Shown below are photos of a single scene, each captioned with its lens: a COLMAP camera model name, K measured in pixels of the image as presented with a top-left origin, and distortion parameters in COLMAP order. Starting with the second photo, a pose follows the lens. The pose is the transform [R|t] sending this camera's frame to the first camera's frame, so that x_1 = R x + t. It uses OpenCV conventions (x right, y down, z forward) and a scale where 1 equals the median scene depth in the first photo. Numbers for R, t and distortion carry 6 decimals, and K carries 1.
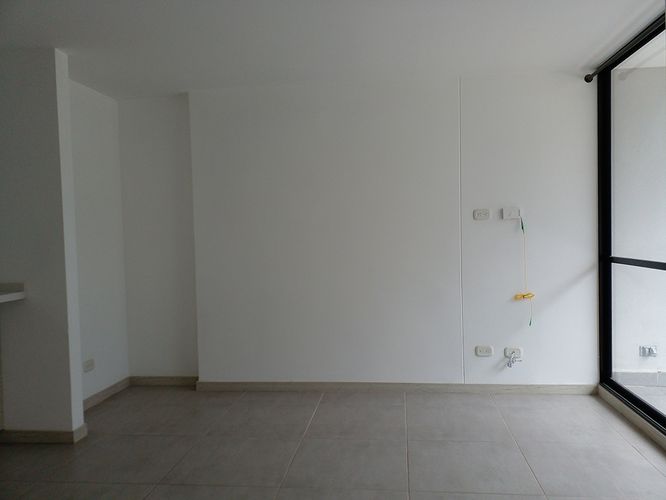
lens RADIAL K [[544.1, 0, 333.0], [0, 544.1, 250.0], [0, 0, 1]] dist [0.127932, -0.200813]
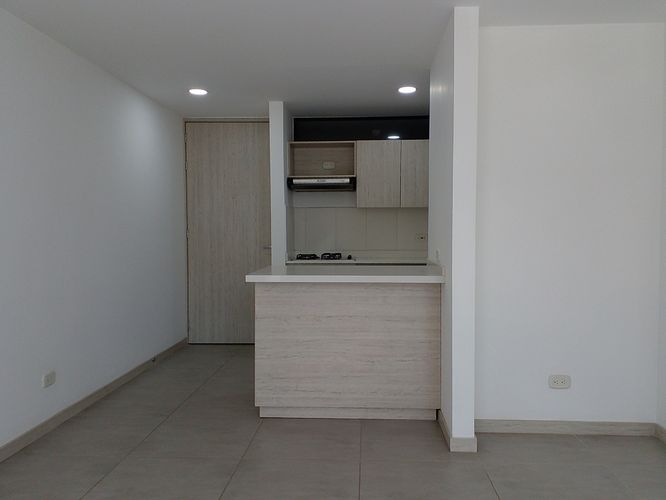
lens RADIAL K [[544.1, 0, 333.0], [0, 544.1, 250.0], [0, 0, 1]] dist [0.127932, -0.200813]
pose [[0.071022, 0.059276, -0.995712, 0.375316], [-0.032878, 0.997829, 0.057057, -0.018840], [0.996933, 0.028684, 0.072816, 0.720033]]
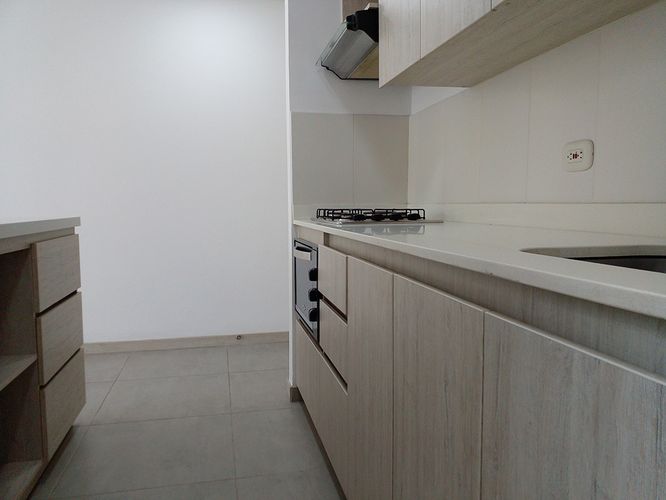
lens RADIAL K [[544.1, 0, 333.0], [0, 544.1, 250.0], [0, 0, 1]] dist [0.127932, -0.200813]
pose [[-0.943662, 0.060868, -0.325266, -0.888876], [0.020662, 0.991858, 0.125665, 0.045836], [0.330267, 0.111865, -0.937235, 1.469597]]
